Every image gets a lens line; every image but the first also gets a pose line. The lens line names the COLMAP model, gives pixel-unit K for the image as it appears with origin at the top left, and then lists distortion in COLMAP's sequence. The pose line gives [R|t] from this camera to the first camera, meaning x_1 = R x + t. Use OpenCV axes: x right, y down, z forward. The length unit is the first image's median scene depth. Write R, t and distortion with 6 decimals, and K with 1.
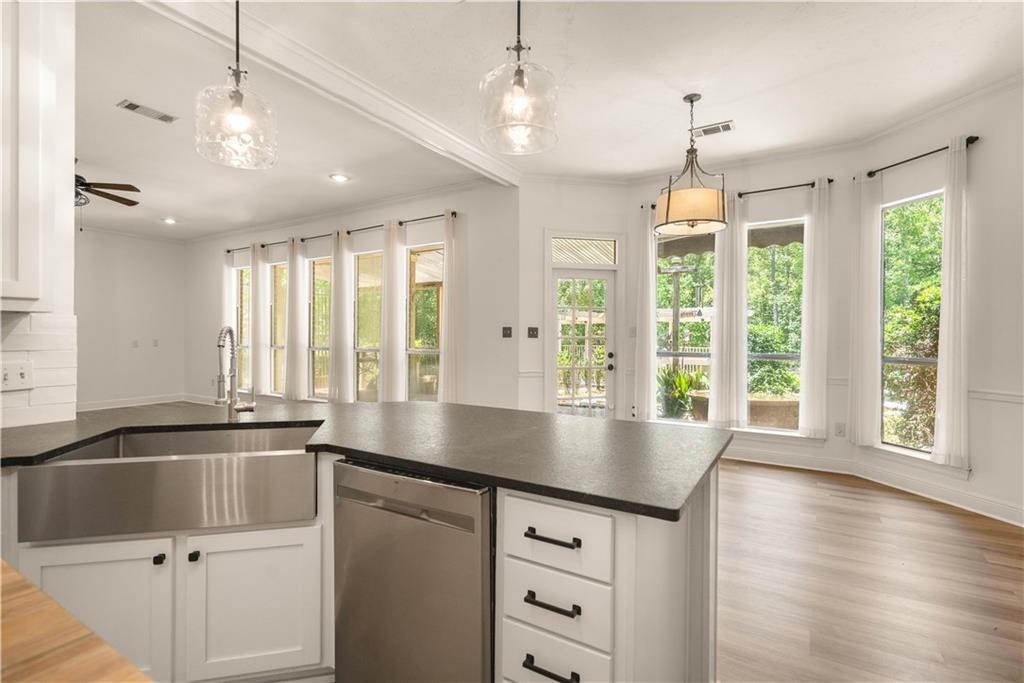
lens RADIAL K [[480.7, 0, 509.8], [0, 480.7, 337.4], [0, 0, 1]] dist [0.008244, -0.001241]
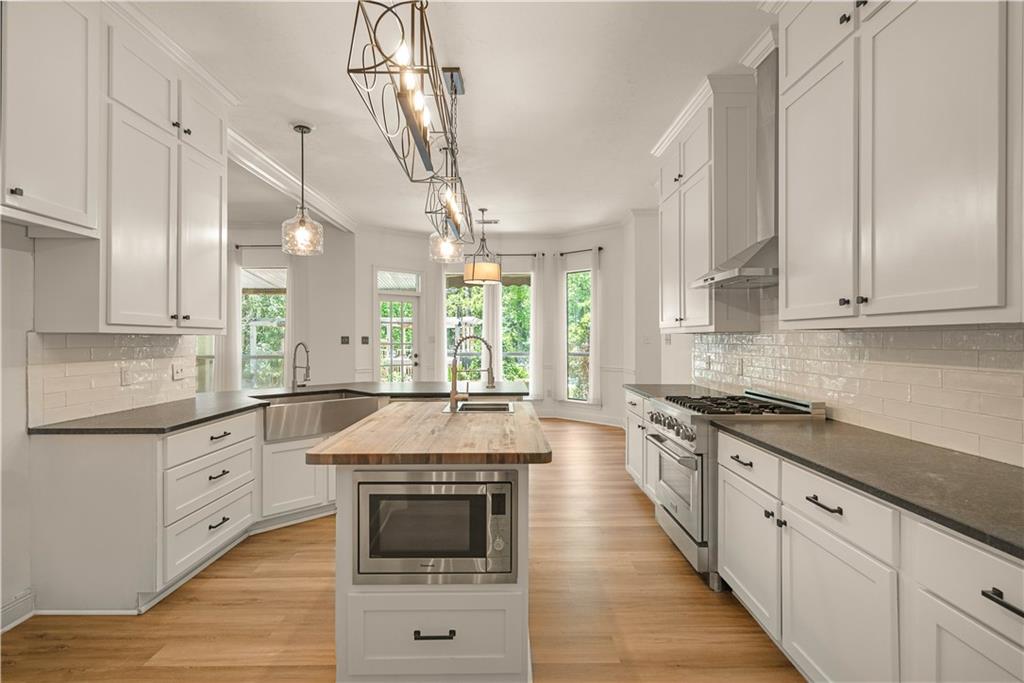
lens RADIAL K [[500.9, 0, 513.2], [0, 500.9, 339.7], [0, 0, 1]] dist [0.004847, 0.000255]
pose [[0.849613, -0.007793, 0.527349, -0.385206], [0.008800, 0.999961, 0.000599, -0.010159], [-0.527333, 0.004132, 0.849649, -0.481765]]
